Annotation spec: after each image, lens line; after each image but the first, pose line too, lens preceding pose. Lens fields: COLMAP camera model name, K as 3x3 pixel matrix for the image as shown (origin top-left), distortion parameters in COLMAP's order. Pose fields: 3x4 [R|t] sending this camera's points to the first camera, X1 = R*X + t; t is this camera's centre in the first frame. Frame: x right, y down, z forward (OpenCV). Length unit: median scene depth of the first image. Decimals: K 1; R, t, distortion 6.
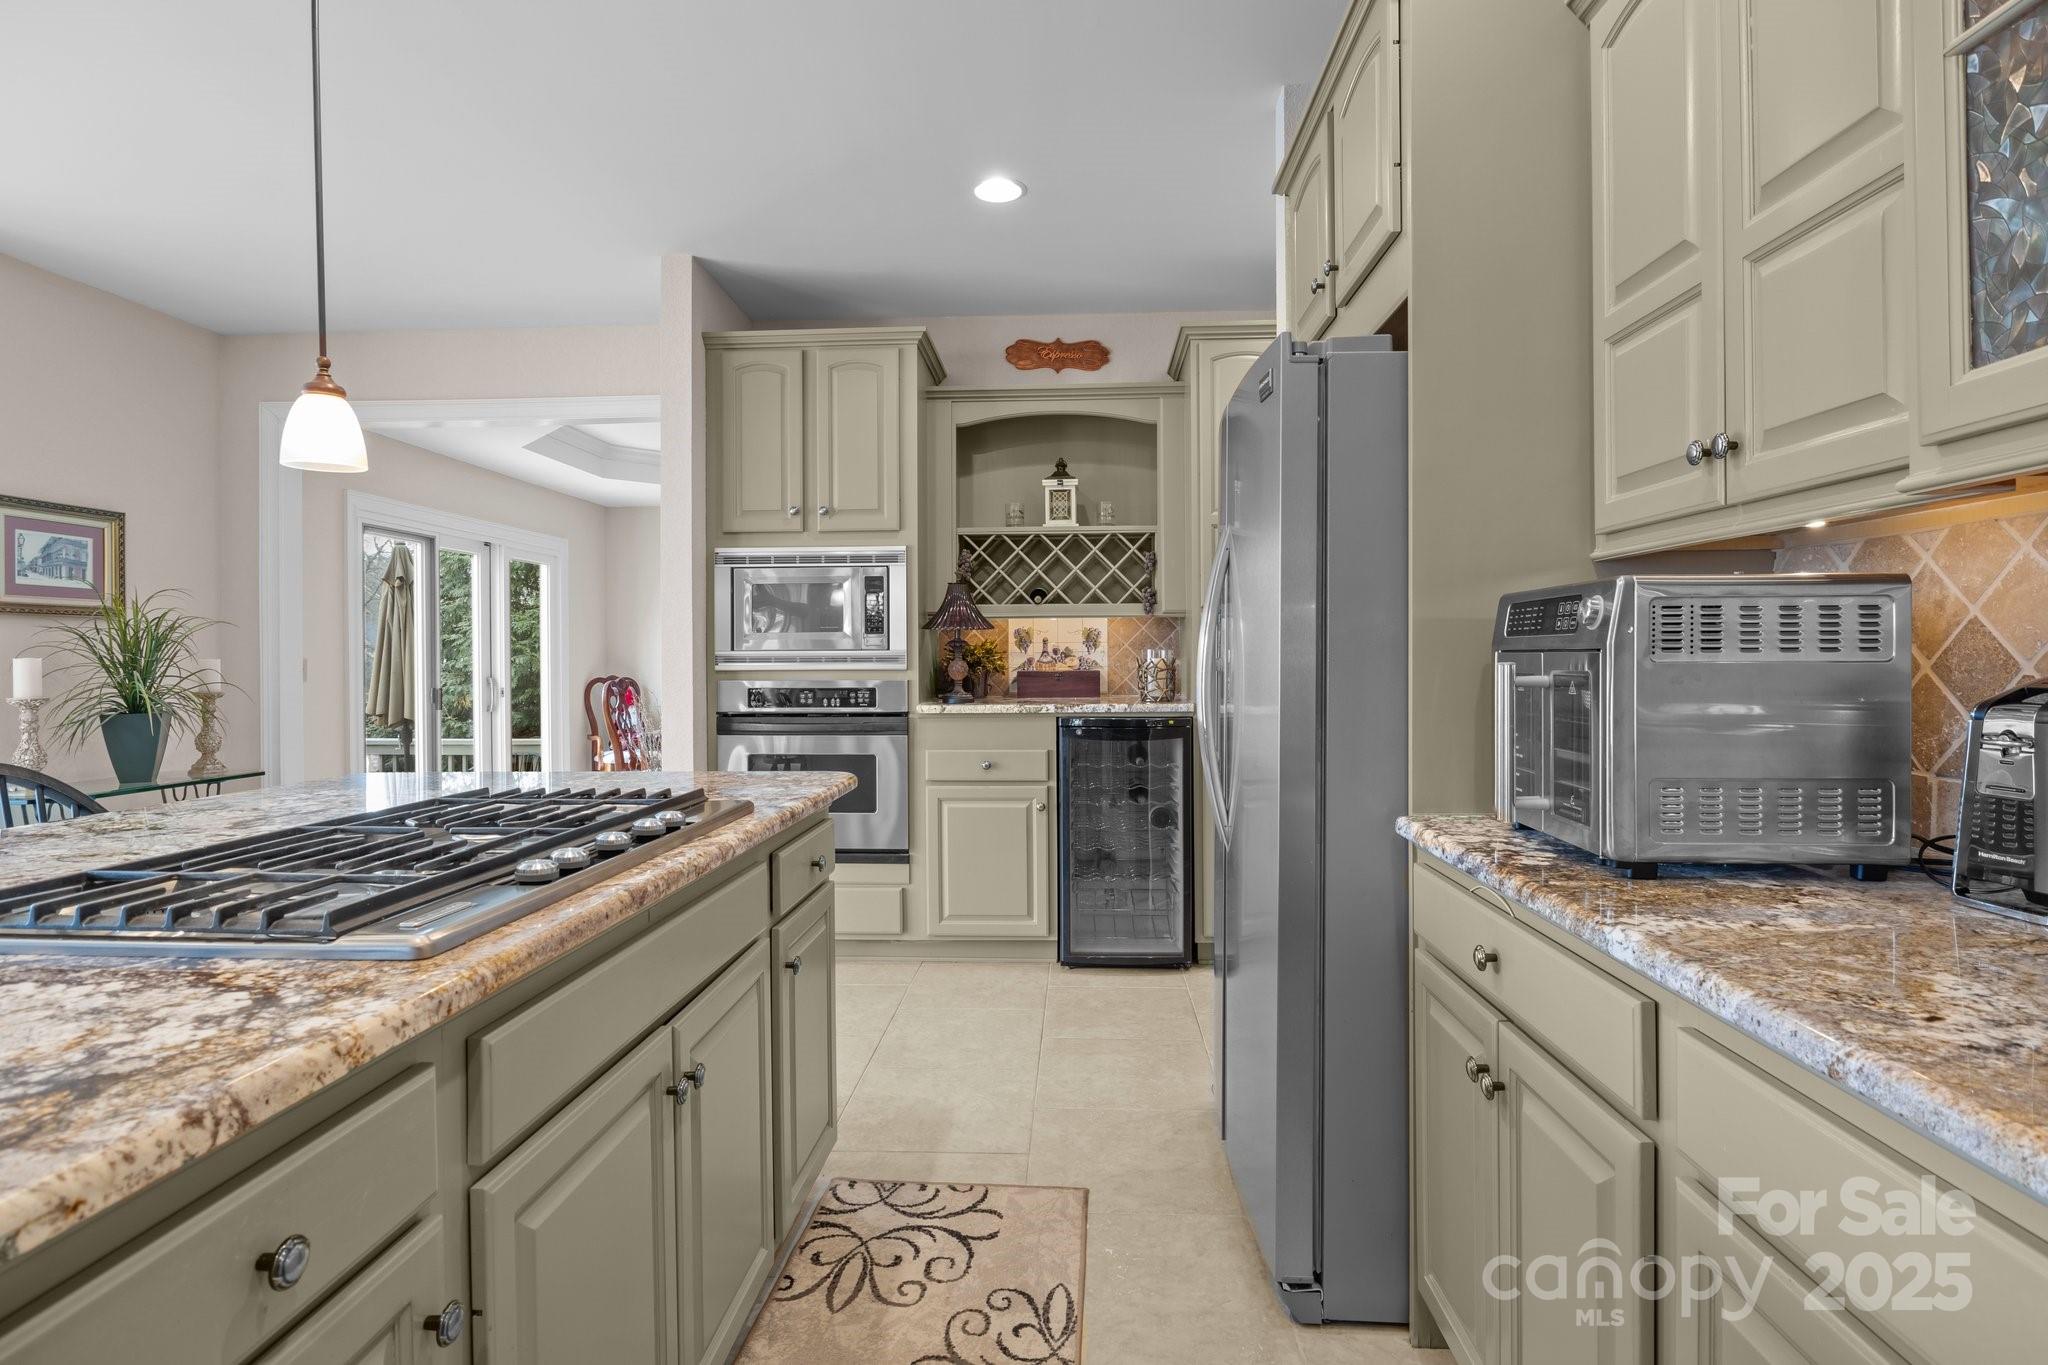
lens RADIAL K [[1024.3, 0, 1025.6], [0, 1024.3, 665.8], [0, 0, 1]] dist [-0.009985, 0.002694]
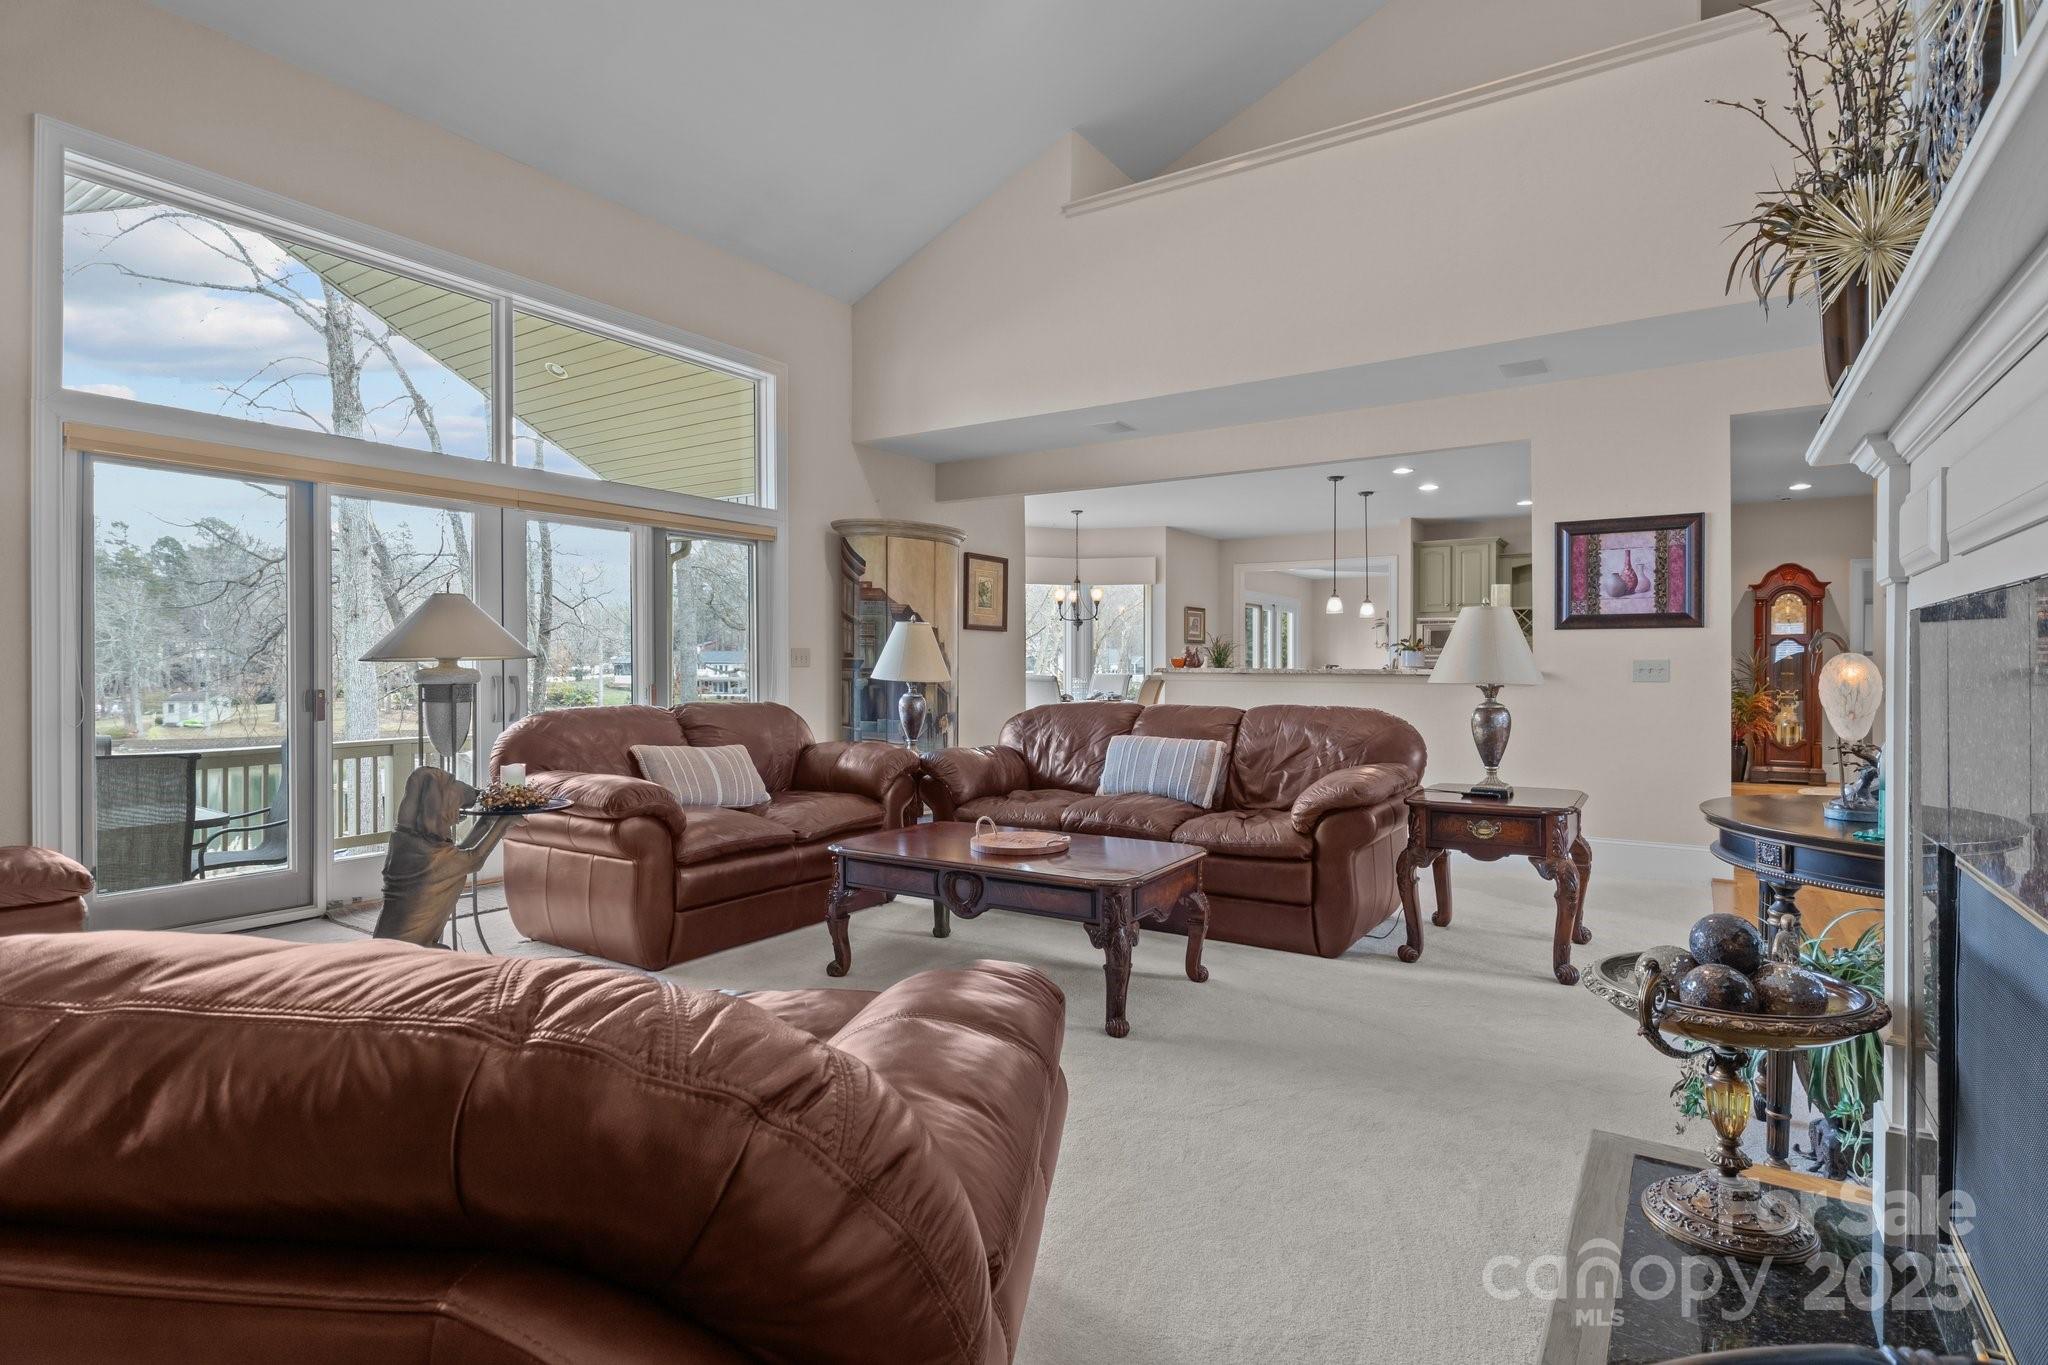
lens RADIAL K [[1024.3, 0, 1035.4], [0, 1024.3, 678.3], [0, 0, 1]] dist [-0.009985, 0.002694]
pose [[0.868757, 0.008743, -0.495162, 0.179383], [-0.005638, 0.999954, 0.007765, 0.034315], [0.495207, -0.003954, 0.868766, -1.974869]]
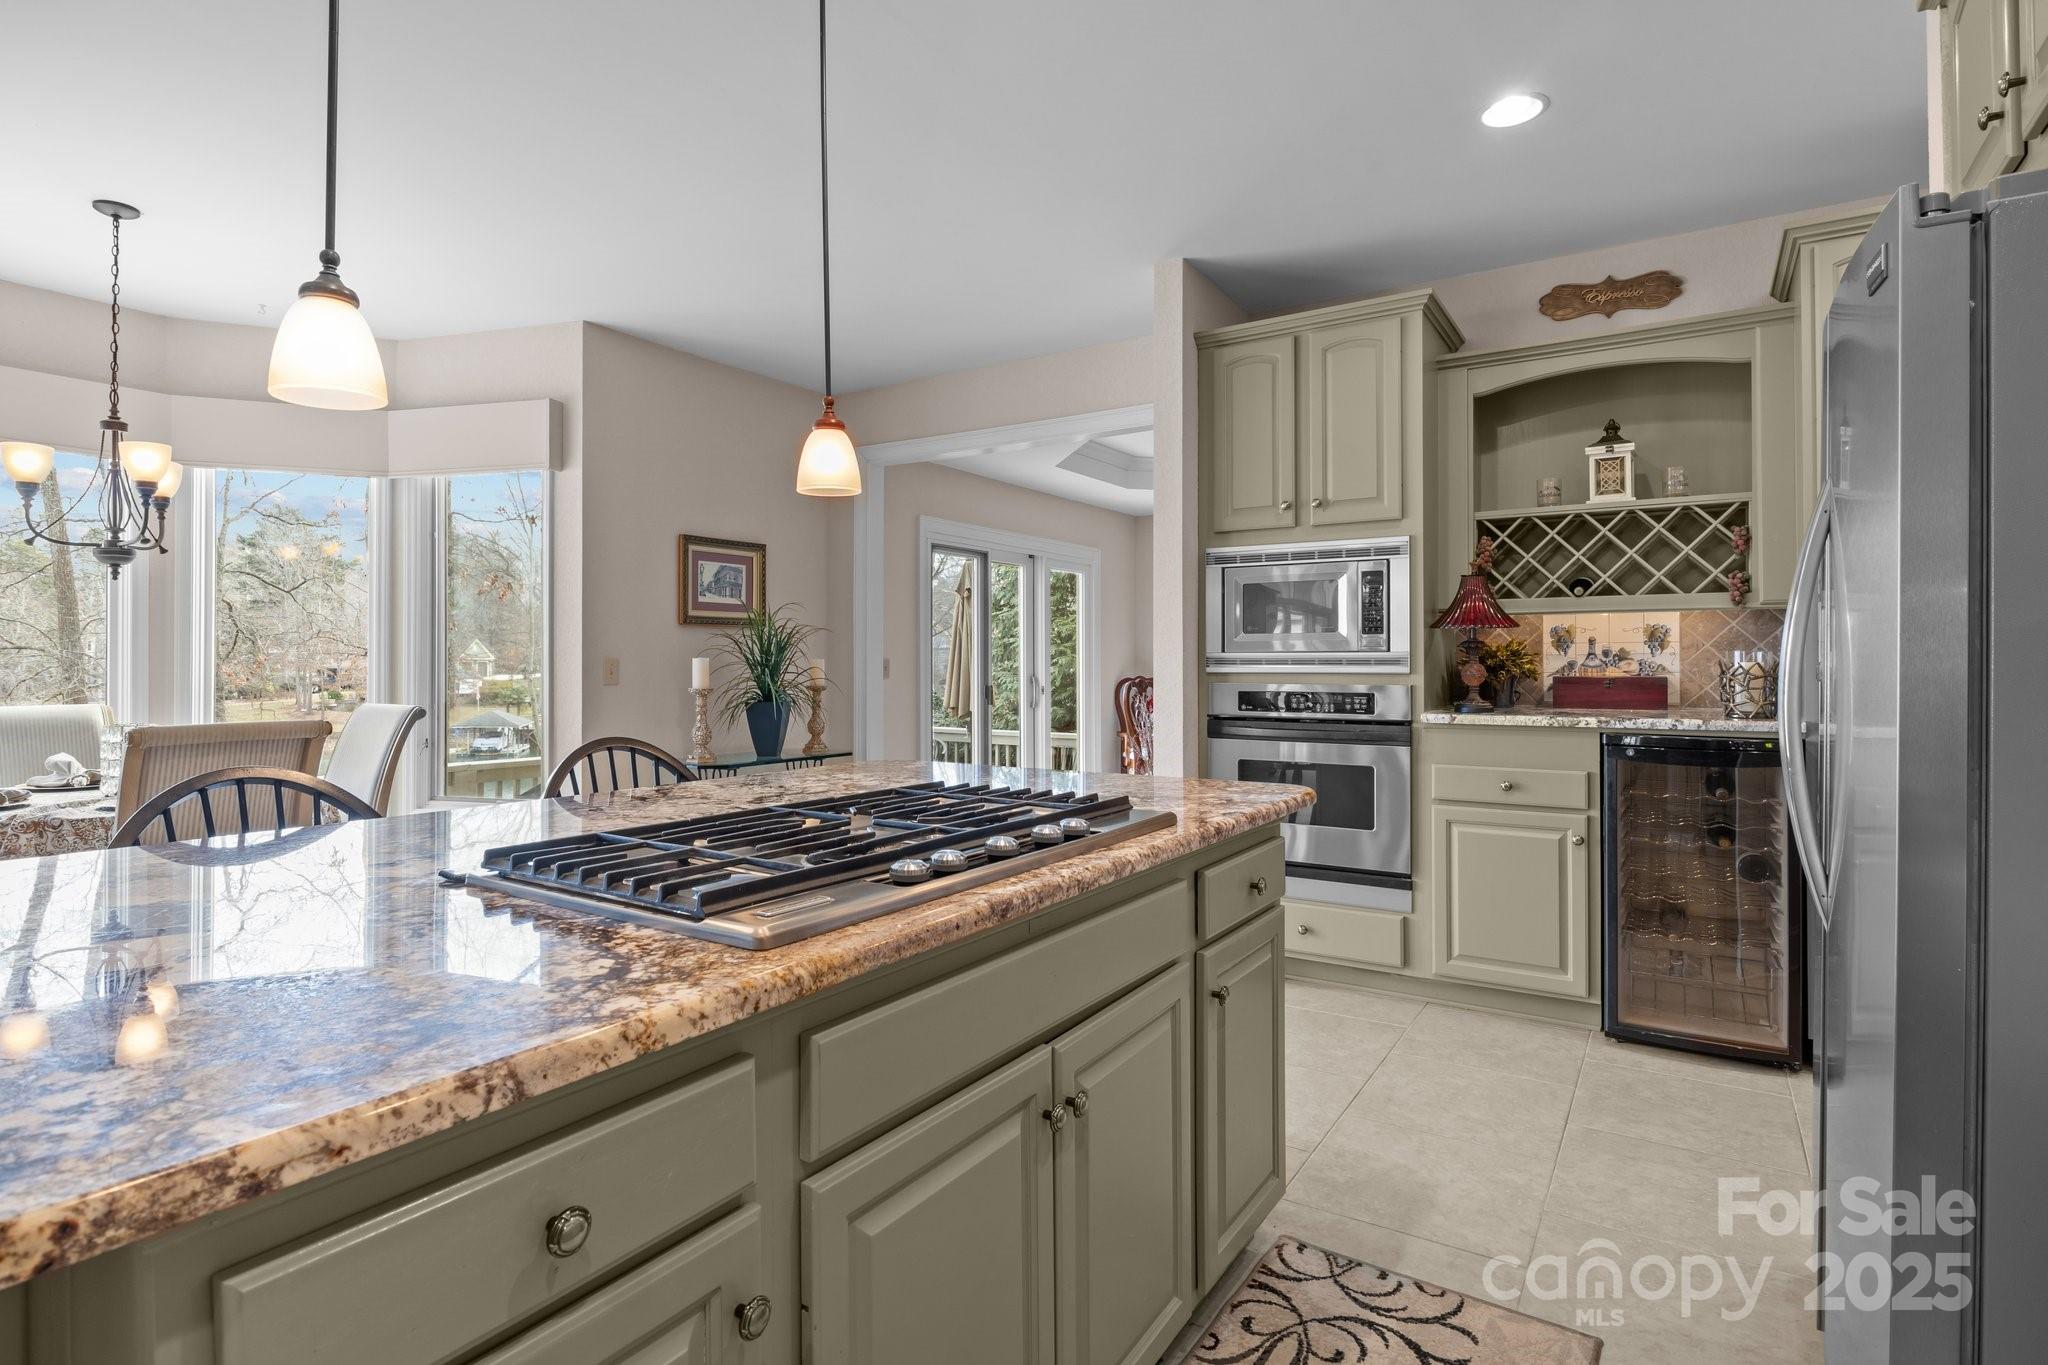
lens RADIAL K [[1024.3, 0, 1024.4], [0, 1024.3, 654.8], [0, 0, 1]] dist [-0.009985, 0.002694]
pose [[0.866916, 0.001023, -0.498453, 0.037751], [-0.007286, 0.999917, -0.010618, -0.000657], [0.498401, 0.012837, 0.866851, 0.055750]]
